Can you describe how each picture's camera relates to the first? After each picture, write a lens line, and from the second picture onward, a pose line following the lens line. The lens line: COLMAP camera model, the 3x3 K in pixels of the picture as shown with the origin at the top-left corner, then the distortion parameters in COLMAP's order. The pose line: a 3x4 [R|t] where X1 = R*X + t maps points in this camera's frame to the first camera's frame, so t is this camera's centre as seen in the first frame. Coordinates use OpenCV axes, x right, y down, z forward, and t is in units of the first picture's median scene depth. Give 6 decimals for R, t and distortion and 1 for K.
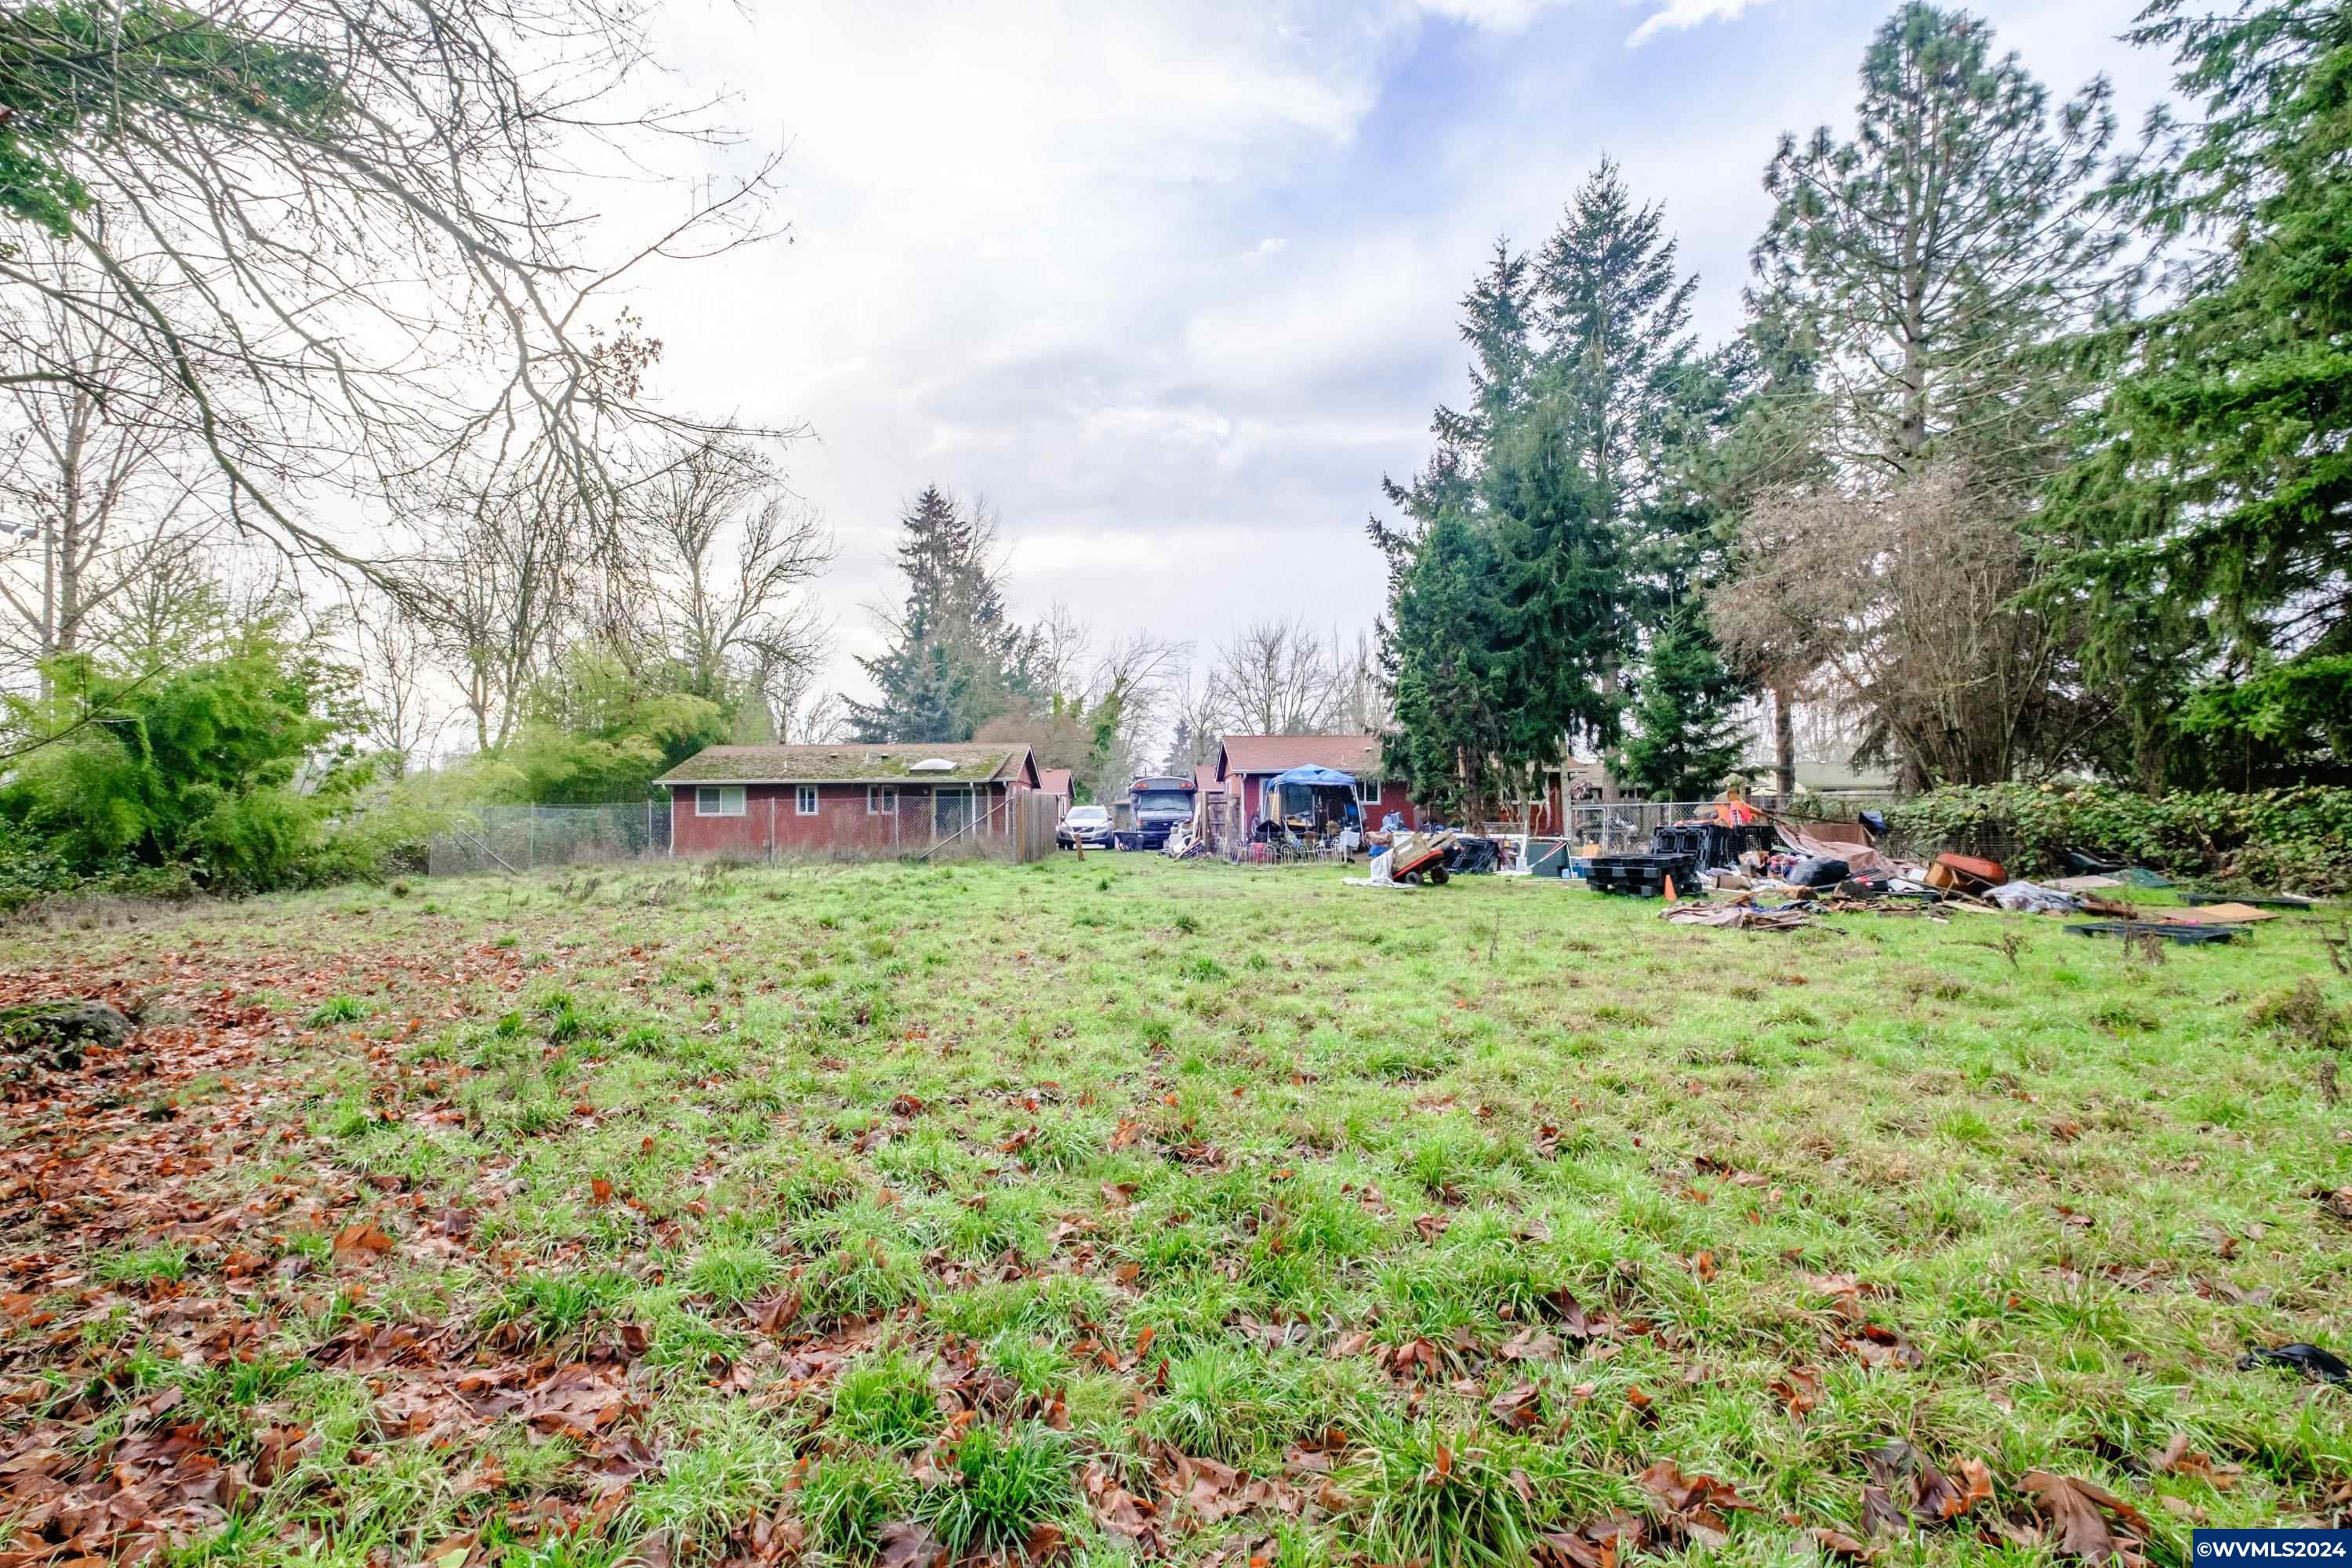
lens RADIAL K [[1026.9, 0, 1167.7], [0, 1026.9, 807.2], [0, 0, 1]] dist [-0.020568, -0.000153]
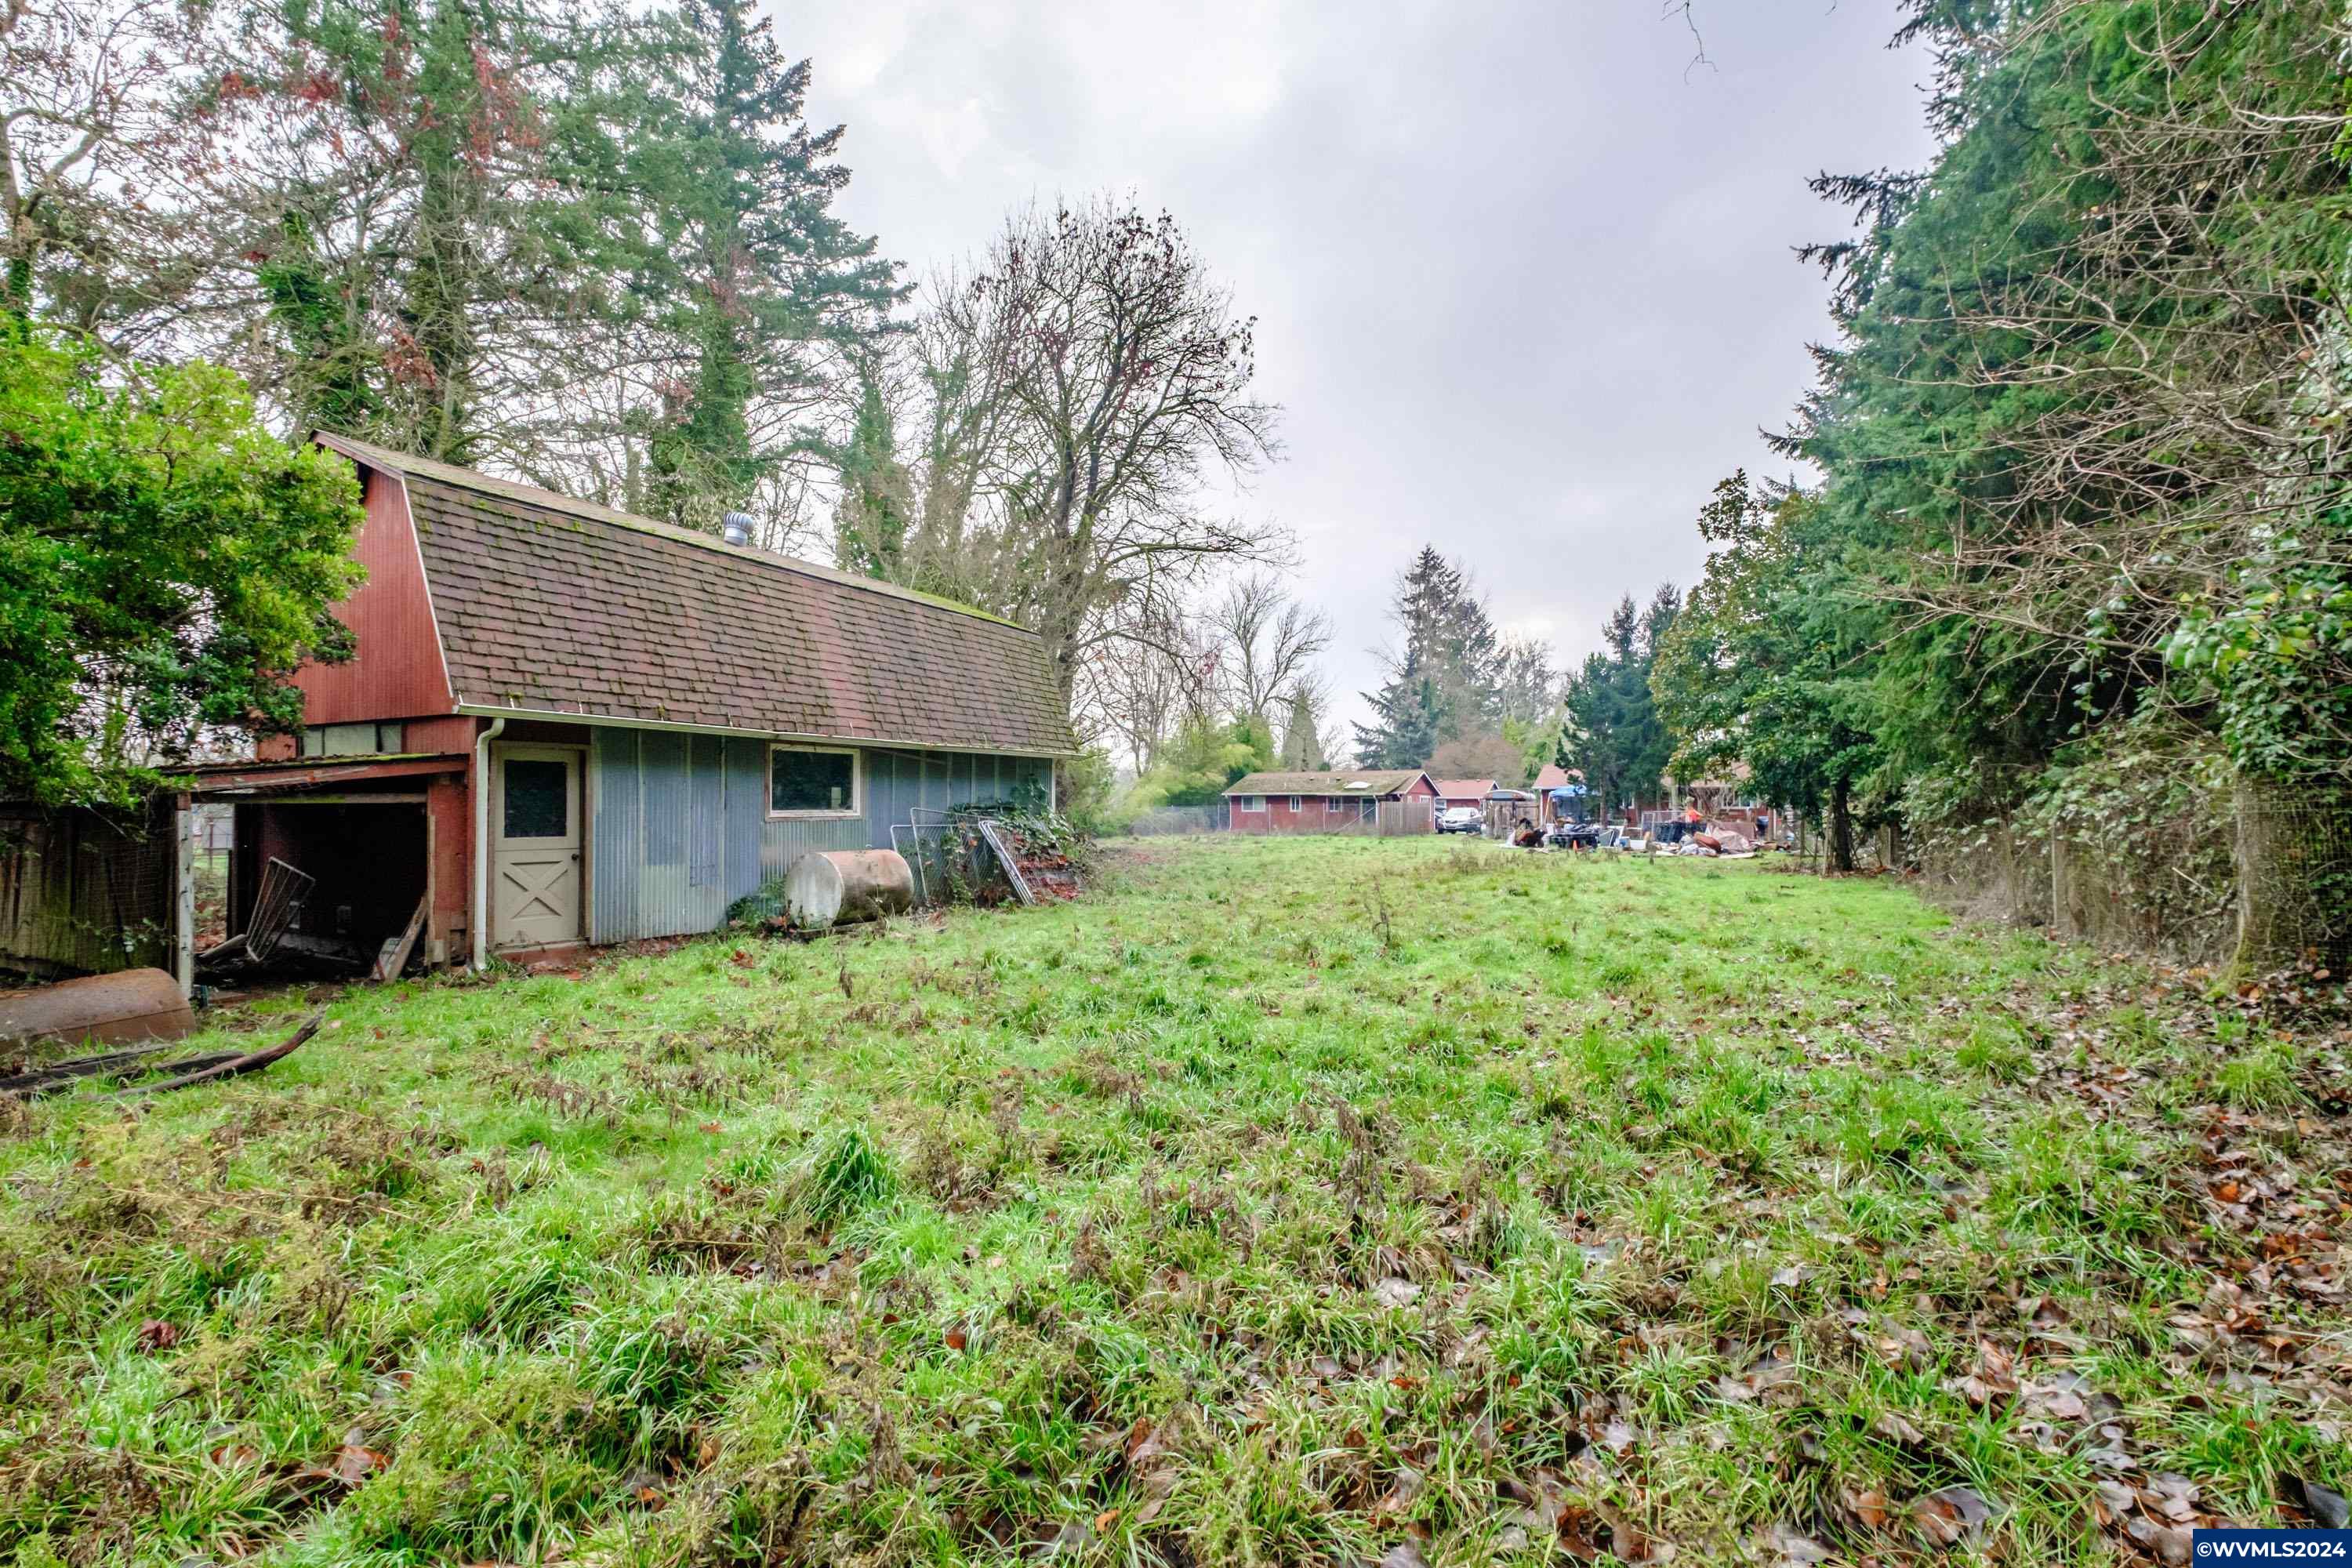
lens RADIAL K [[1026.9, 0, 1176.7], [0, 1026.9, 792.6], [0, 0, 1]] dist [-0.020568, -0.000153]
pose [[0.869328, -0.000135, -0.494235, 0.214089], [-0.004229, 0.999961, -0.007712, -0.007065], [0.494217, 0.008794, 0.869294, -0.408447]]
